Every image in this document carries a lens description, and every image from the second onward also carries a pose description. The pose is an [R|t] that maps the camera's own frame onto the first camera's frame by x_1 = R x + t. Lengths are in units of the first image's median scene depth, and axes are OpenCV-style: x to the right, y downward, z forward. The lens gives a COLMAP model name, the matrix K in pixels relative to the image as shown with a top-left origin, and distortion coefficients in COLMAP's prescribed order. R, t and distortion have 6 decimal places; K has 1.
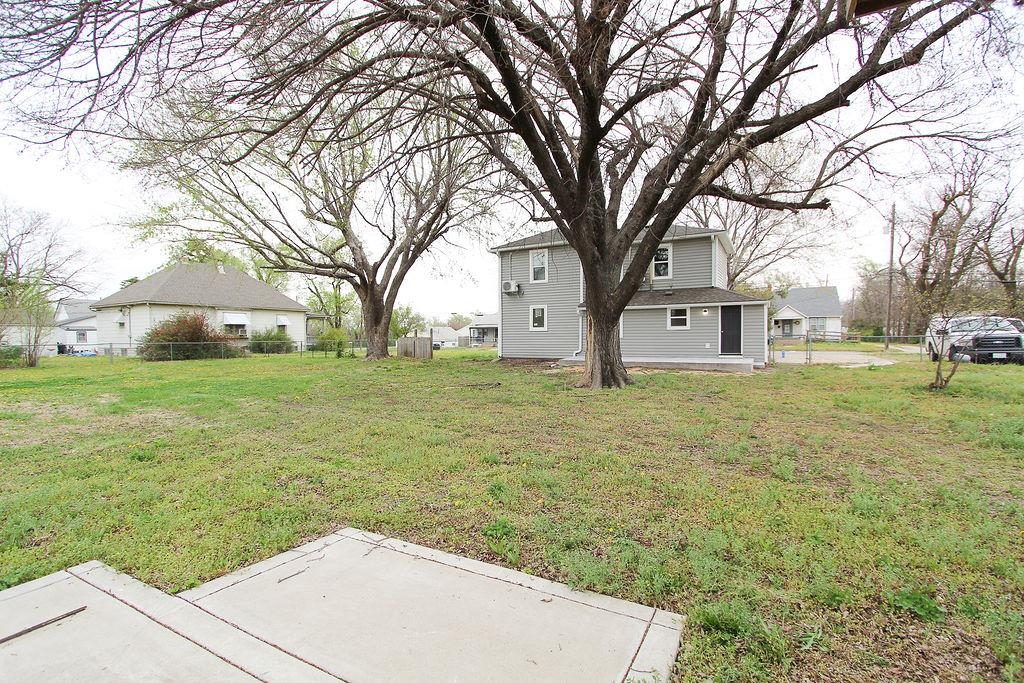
lens RADIAL K [[473.6, 0, 509.6], [0, 473.6, 347.2], [0, 0, 1]] dist [-0.014298, 0.001856]
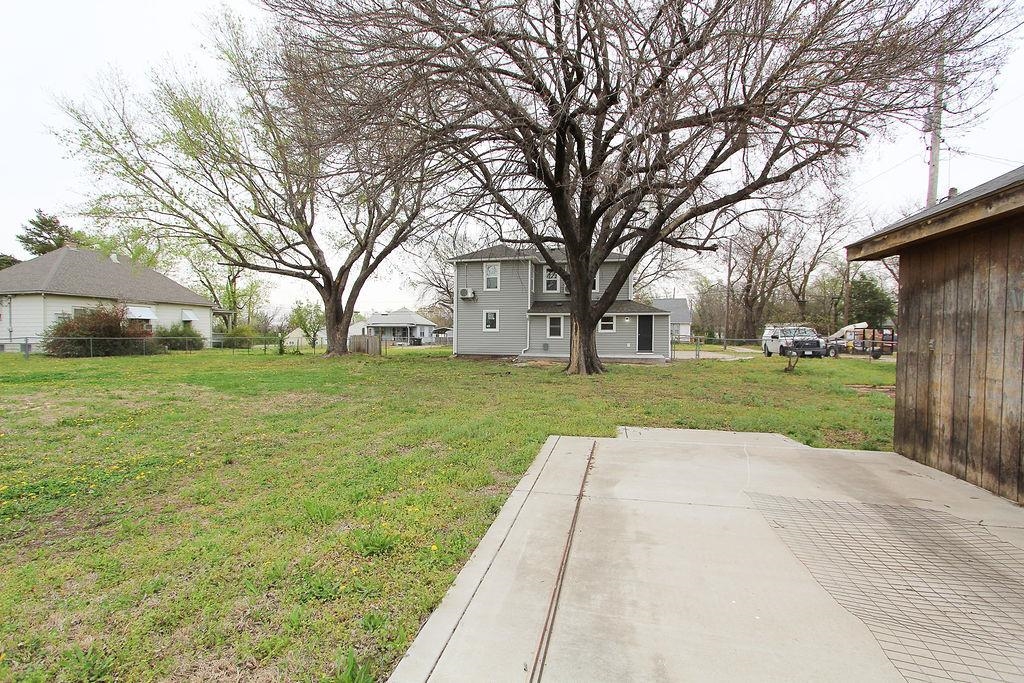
lens RADIAL K [[473.6, 0, 509.6], [0, 473.6, 347.2], [0, 0, 1]] dist [-0.014298, 0.001856]
pose [[0.960544, 0.006532, 0.278050, -0.220370], [-0.006631, 0.999978, -0.000583, 0.004707], [-0.278048, -0.001284, 0.960566, -0.144813]]
